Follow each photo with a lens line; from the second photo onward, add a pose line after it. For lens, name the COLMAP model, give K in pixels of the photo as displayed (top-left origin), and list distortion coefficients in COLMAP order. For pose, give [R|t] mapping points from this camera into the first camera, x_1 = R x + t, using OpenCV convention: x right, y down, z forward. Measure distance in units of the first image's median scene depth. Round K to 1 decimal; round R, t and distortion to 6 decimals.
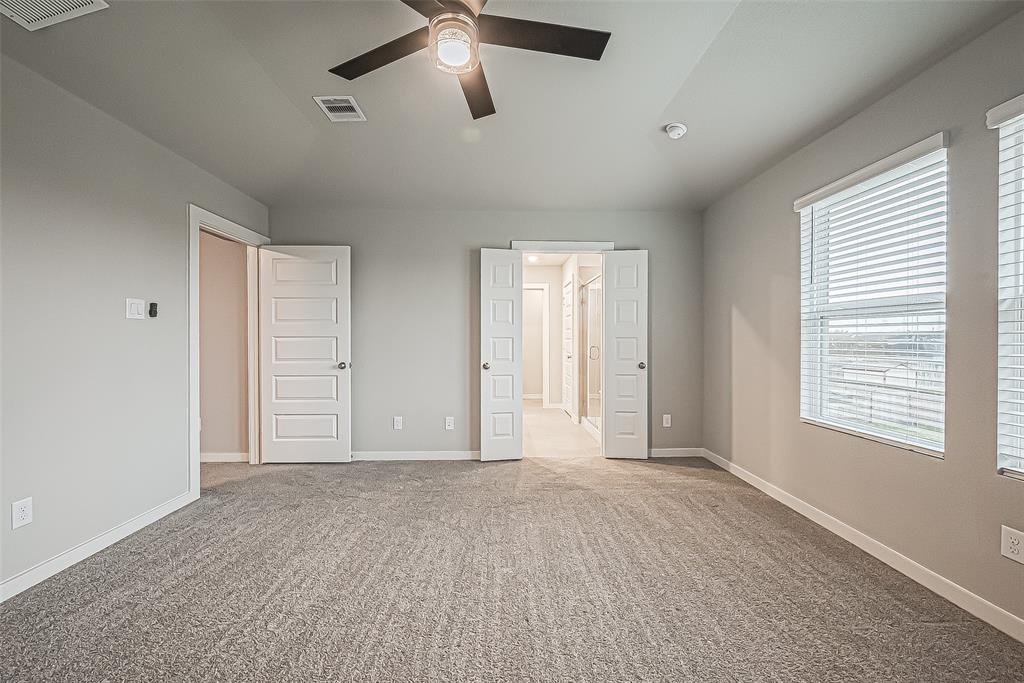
lens RADIAL K [[385.1, 0, 512.0], [0, 385.1, 341.5], [0, 0, 1]] dist [0.000105, -0.000085]
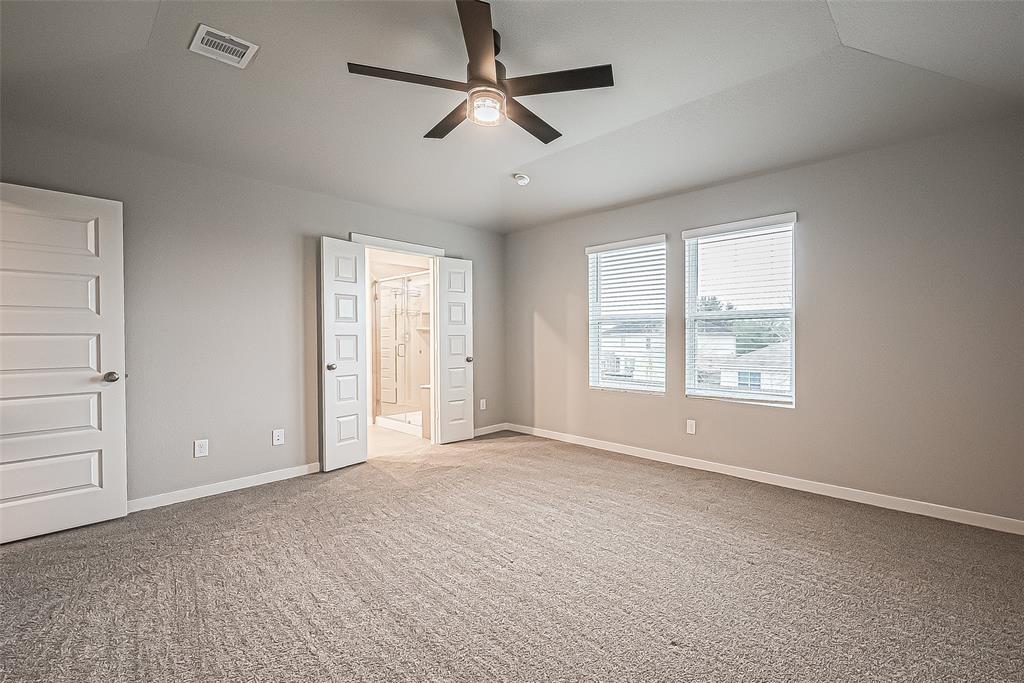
lens RADIAL K [[438.5, 0, 512.0], [0, 438.5, 341.5], [0, 0, 1]] dist [0.000287, 0.000016]
pose [[0.718799, -0.009771, 0.695150, -0.487652], [0.006531, 0.999952, 0.007302, -0.000498], [-0.695188, -0.000709, 0.718828, -0.046745]]
